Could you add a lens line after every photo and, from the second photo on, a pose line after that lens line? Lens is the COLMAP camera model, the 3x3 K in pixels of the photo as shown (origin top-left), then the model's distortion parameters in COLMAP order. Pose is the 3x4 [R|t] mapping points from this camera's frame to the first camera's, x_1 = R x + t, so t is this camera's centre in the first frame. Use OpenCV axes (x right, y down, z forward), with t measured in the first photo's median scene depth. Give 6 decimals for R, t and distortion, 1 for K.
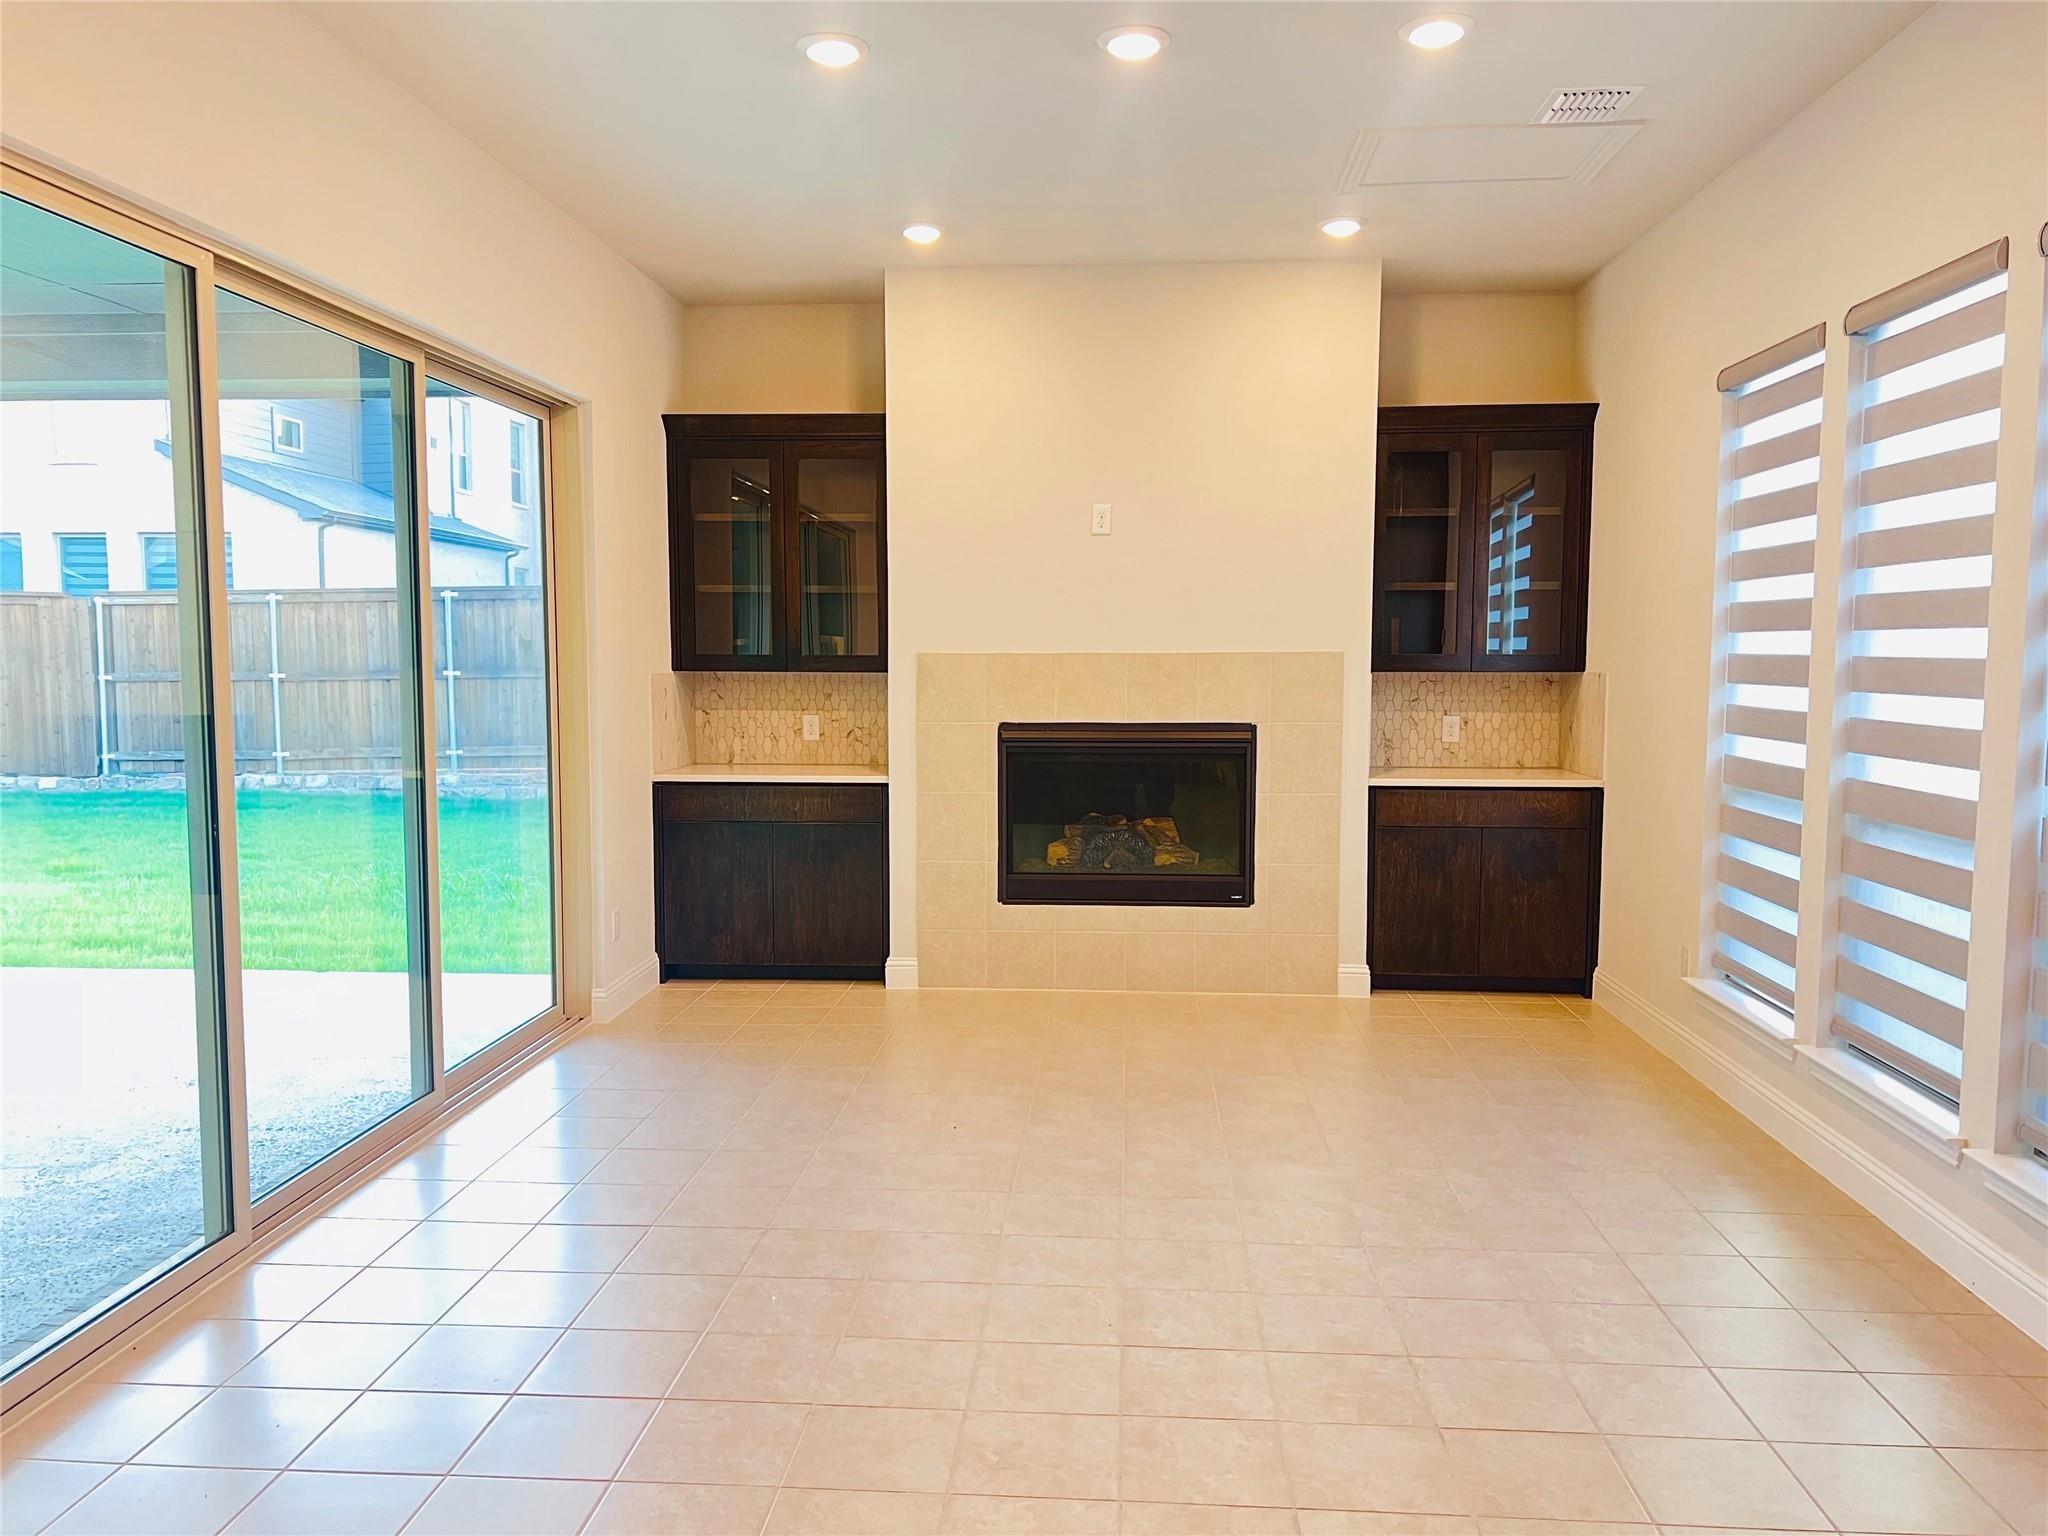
lens RADIAL K [[1568.2, 0, 1007.6], [0, 1568.2, 764.1], [0, 0, 1]] dist [0.005138, -0.002616]
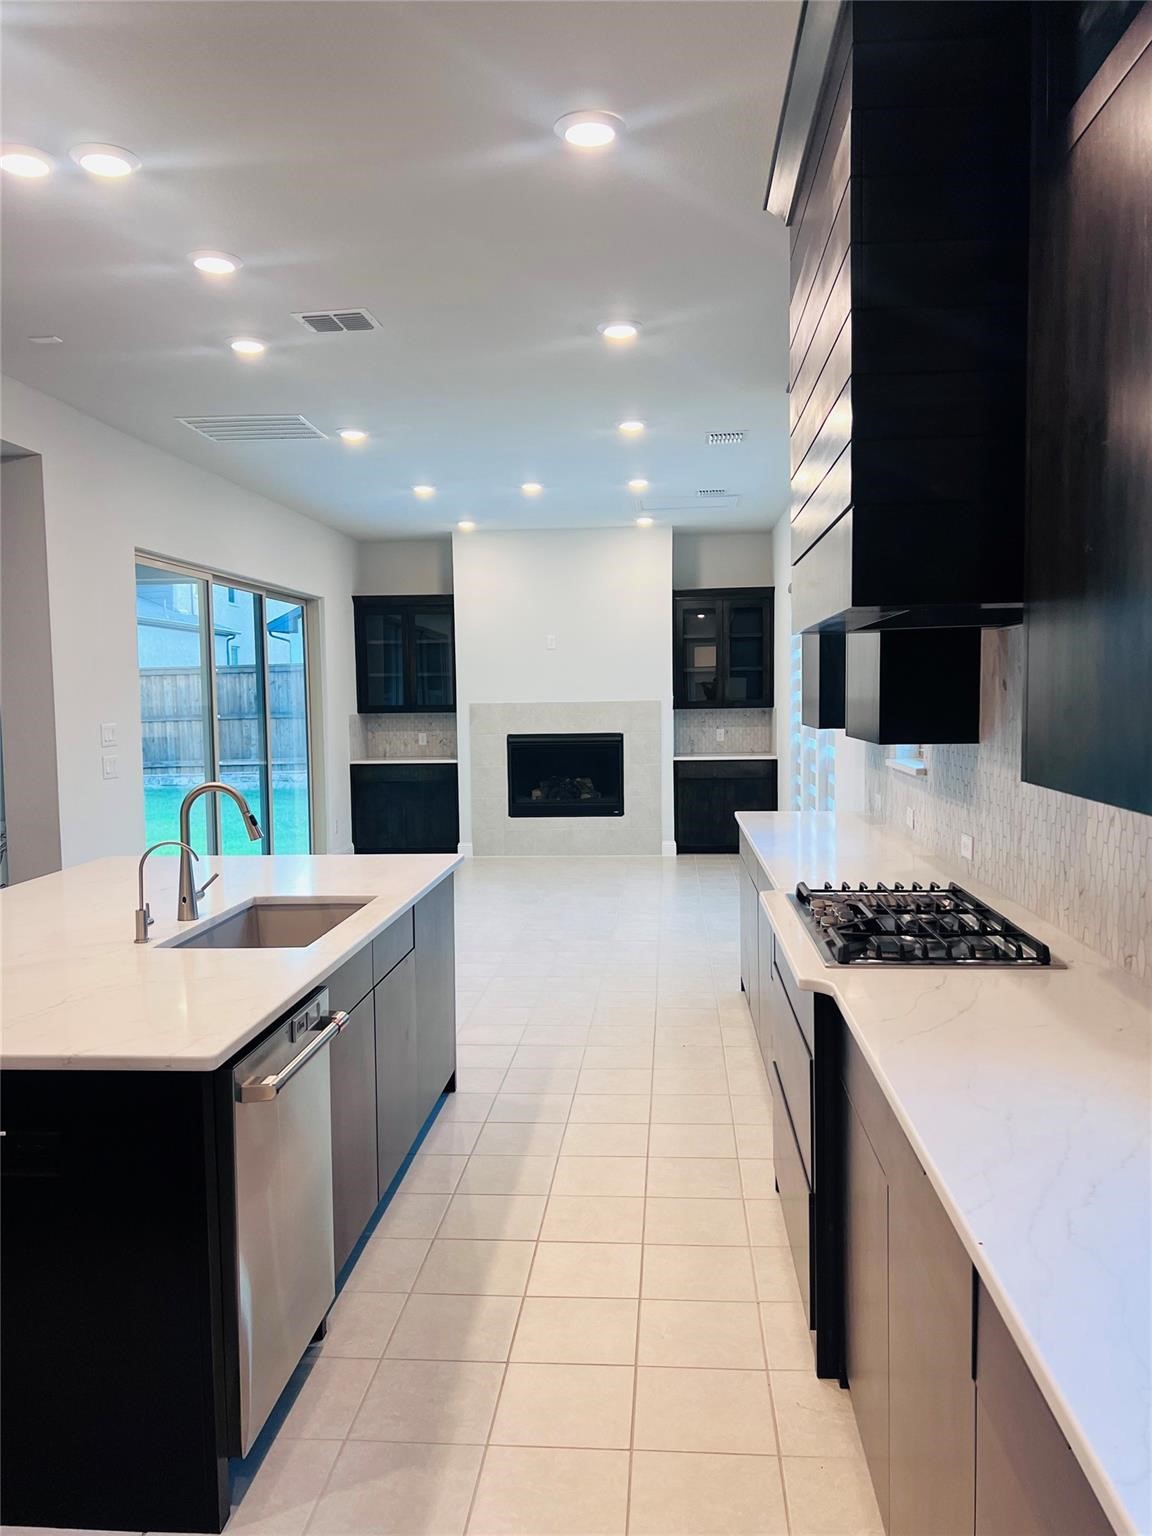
lens RADIAL K [[1176.1, 0, 589.0], [0, 1176.1, 774.0], [0, 0, 1]] dist [0.005138, -0.002616]
pose [[0.999864, -0.015268, 0.006187, 0.096721], [0.015295, 0.999874, -0.004264, 0.037015], [-0.006122, 0.004358, 0.999972, -0.641607]]
